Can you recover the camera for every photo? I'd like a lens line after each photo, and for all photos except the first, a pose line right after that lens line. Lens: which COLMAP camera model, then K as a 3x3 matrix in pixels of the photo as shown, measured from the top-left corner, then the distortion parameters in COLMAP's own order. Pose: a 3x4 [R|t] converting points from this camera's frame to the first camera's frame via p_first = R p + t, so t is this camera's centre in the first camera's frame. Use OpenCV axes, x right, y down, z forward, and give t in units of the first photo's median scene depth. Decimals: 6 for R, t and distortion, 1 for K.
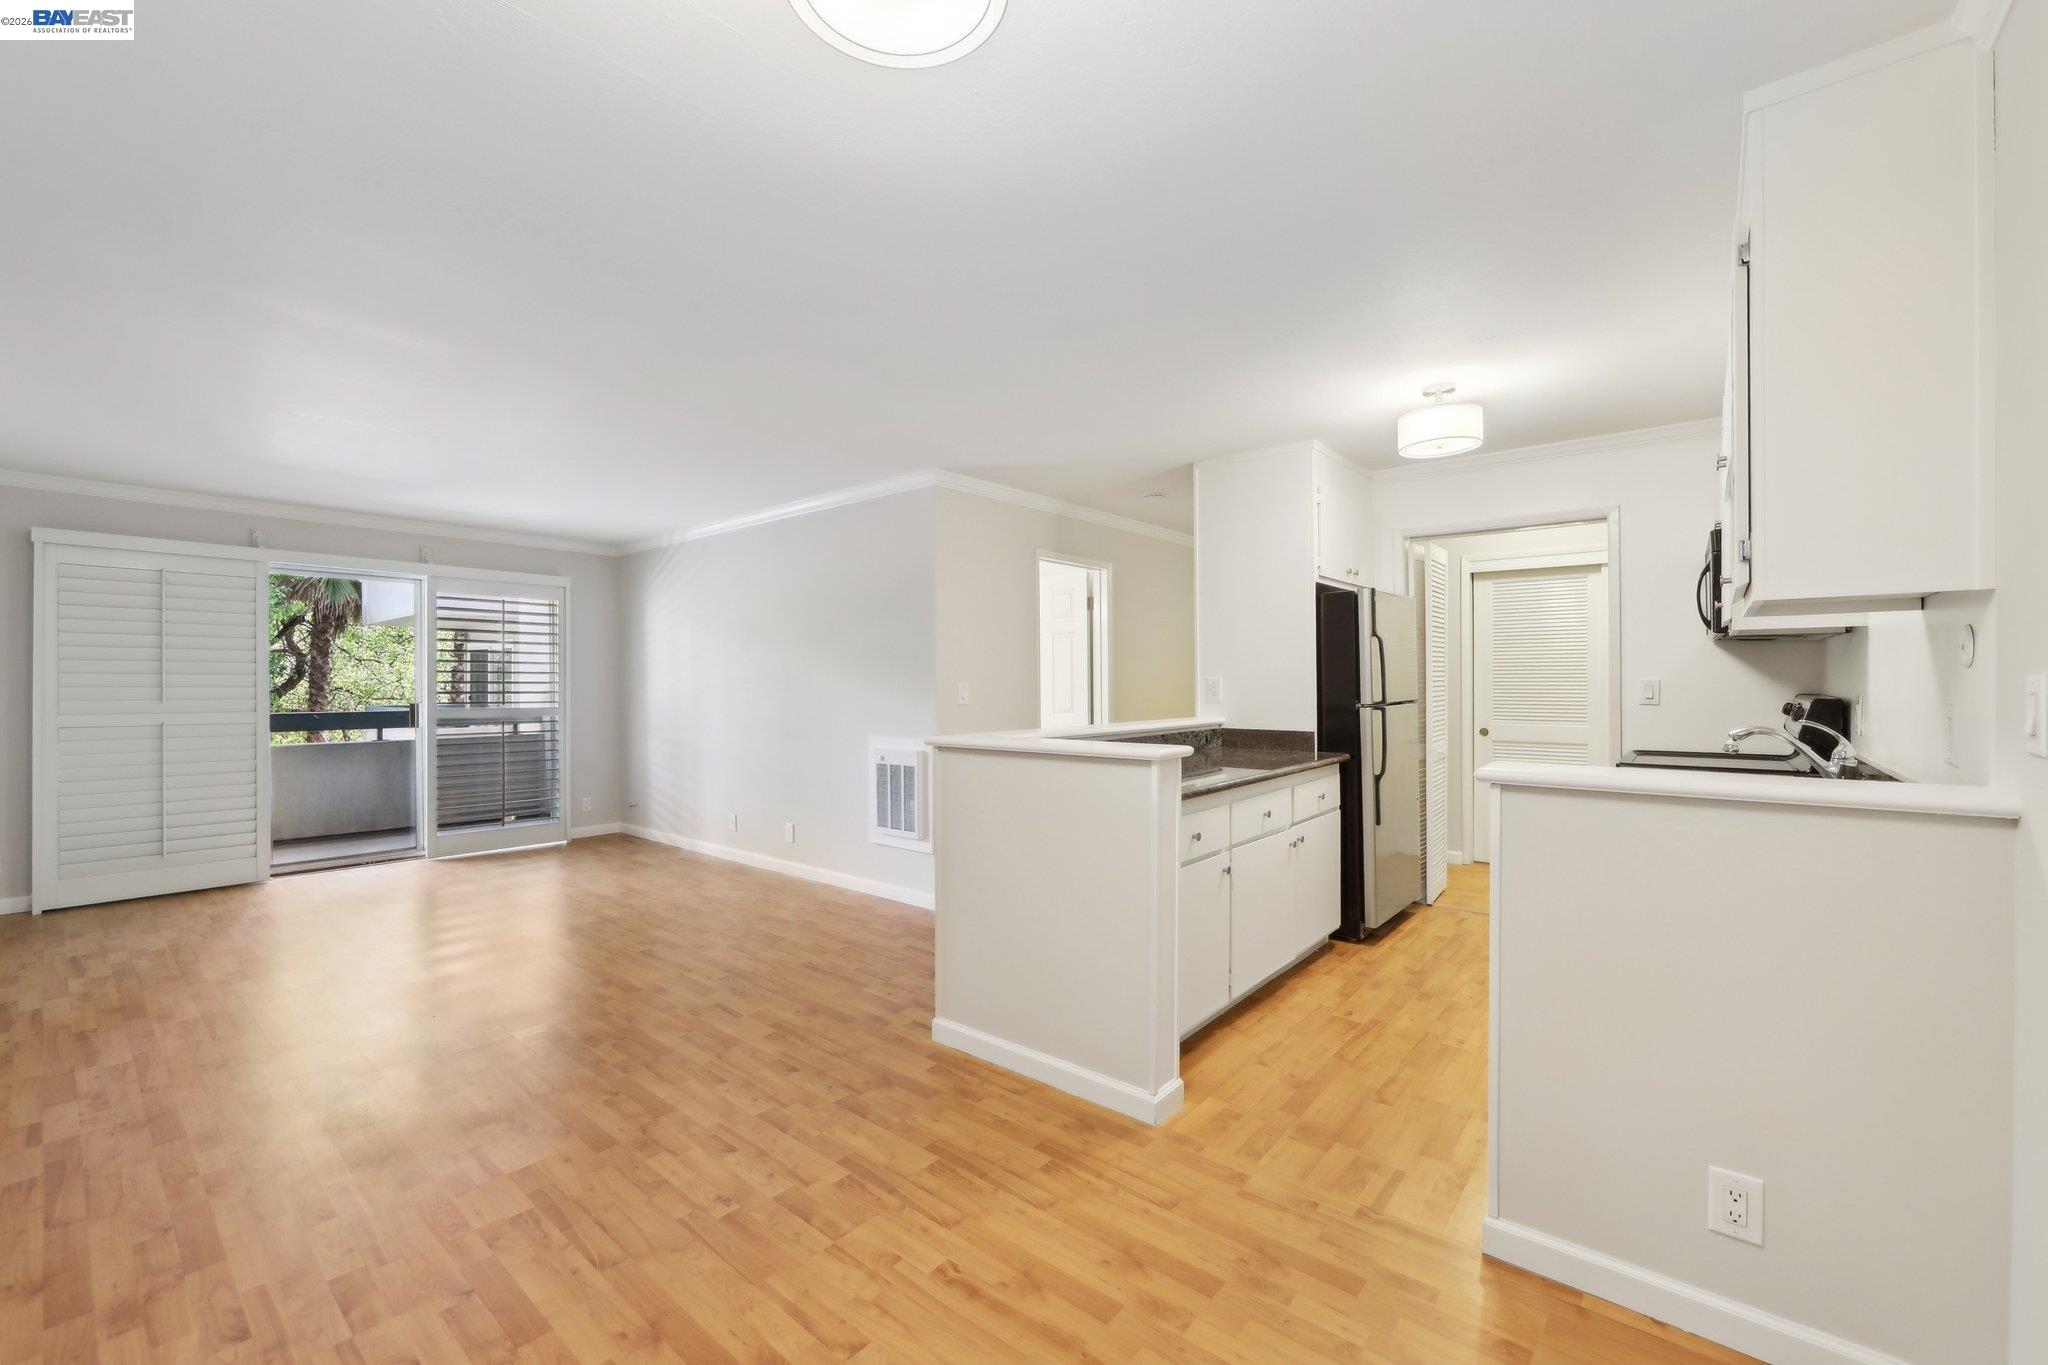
lens RADIAL K [[828.2, 0, 1020.5], [0, 828.2, 687.8], [0, 0, 1]] dist [-0.003090, 0.000517]
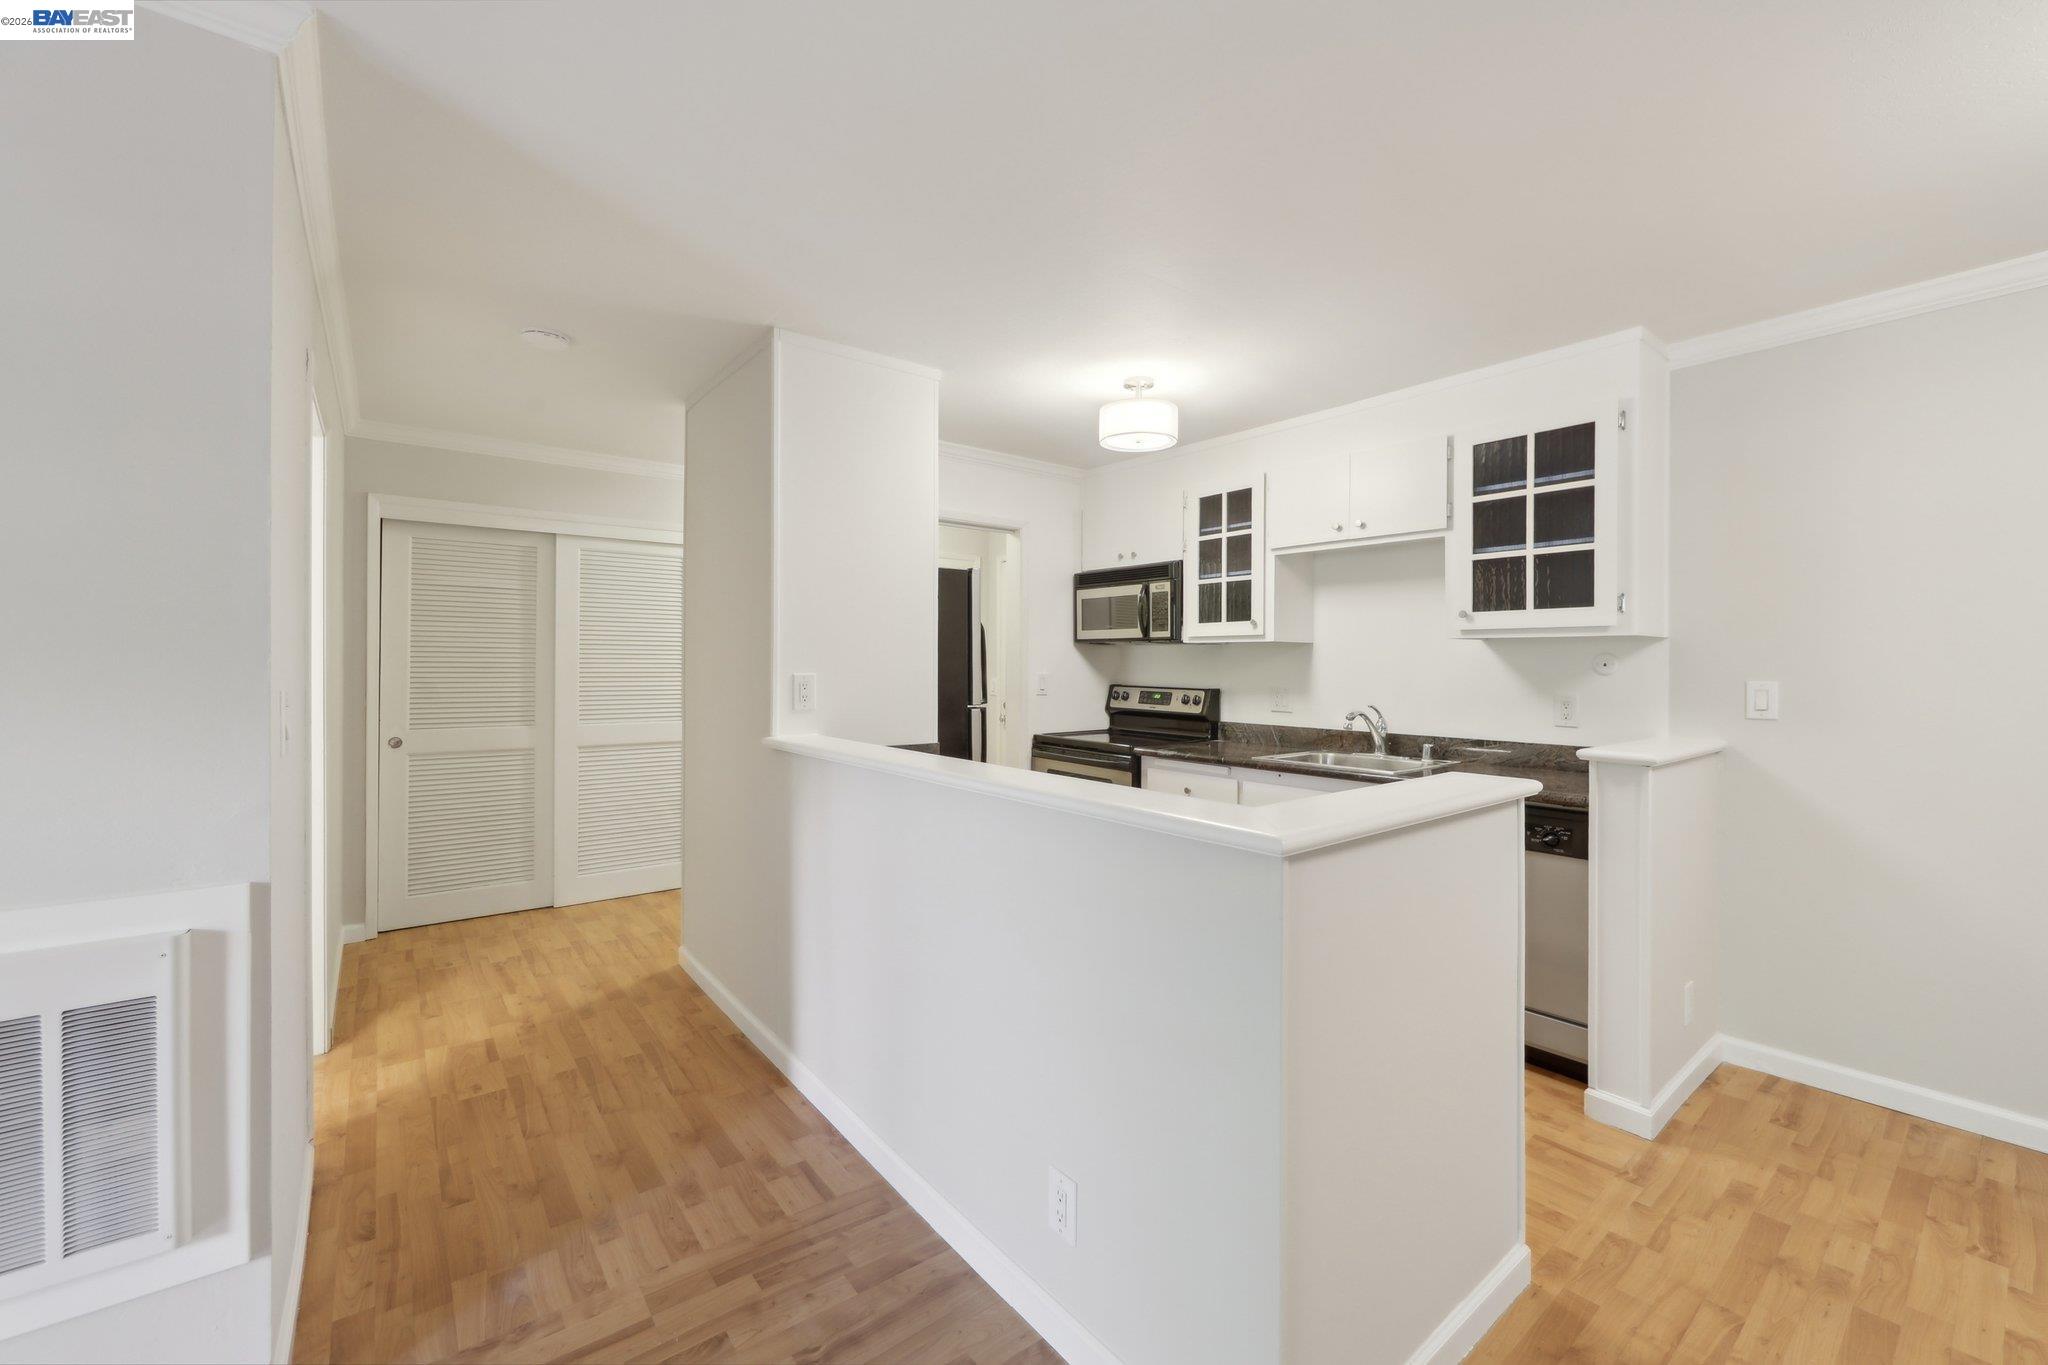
lens RADIAL K [[826.5, 0, 1028.5], [0, 826.5, 661.1], [0, 0, 1]] dist [-0.007939, -0.000437]
pose [[0.205928, 0.010223, 0.978514, -0.352761], [0.000982, 0.999943, -0.010653, -0.013536], [-0.978567, 0.003155, 0.205906, 0.682751]]
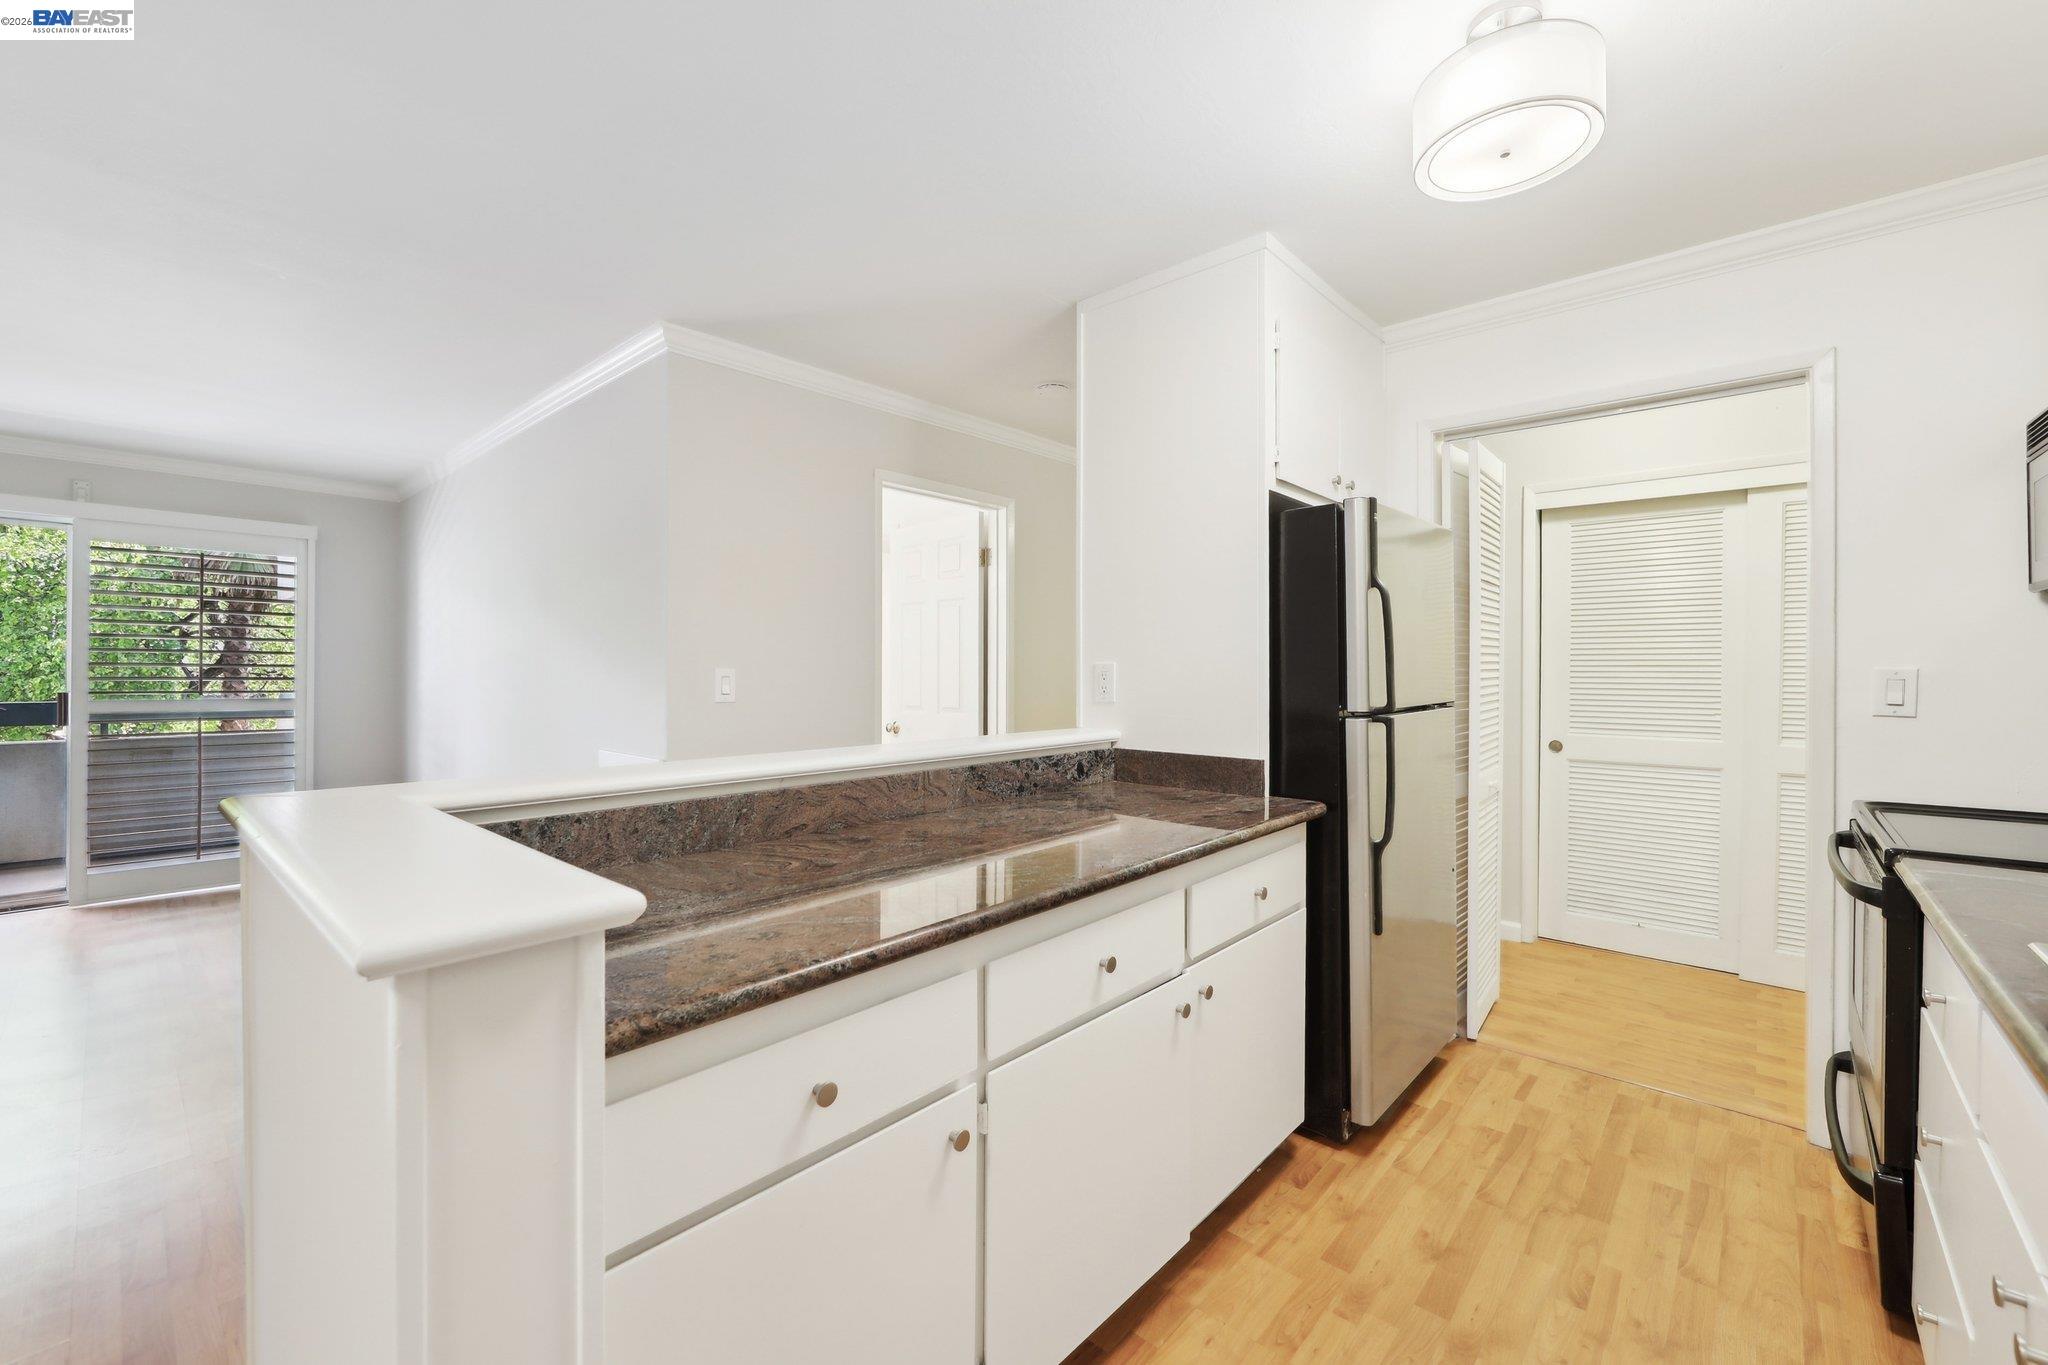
lens RADIAL K [[830.8, 0, 1029.9], [0, 830.8, 678.6], [0, 0, 1]] dist [-0.010737, 0.000582]
pose [[0.999467, 0.006586, -0.031989, 0.195868], [-0.006458, 0.999971, 0.004130, -0.002344], [0.032015, -0.003922, 0.999480, 0.399927]]
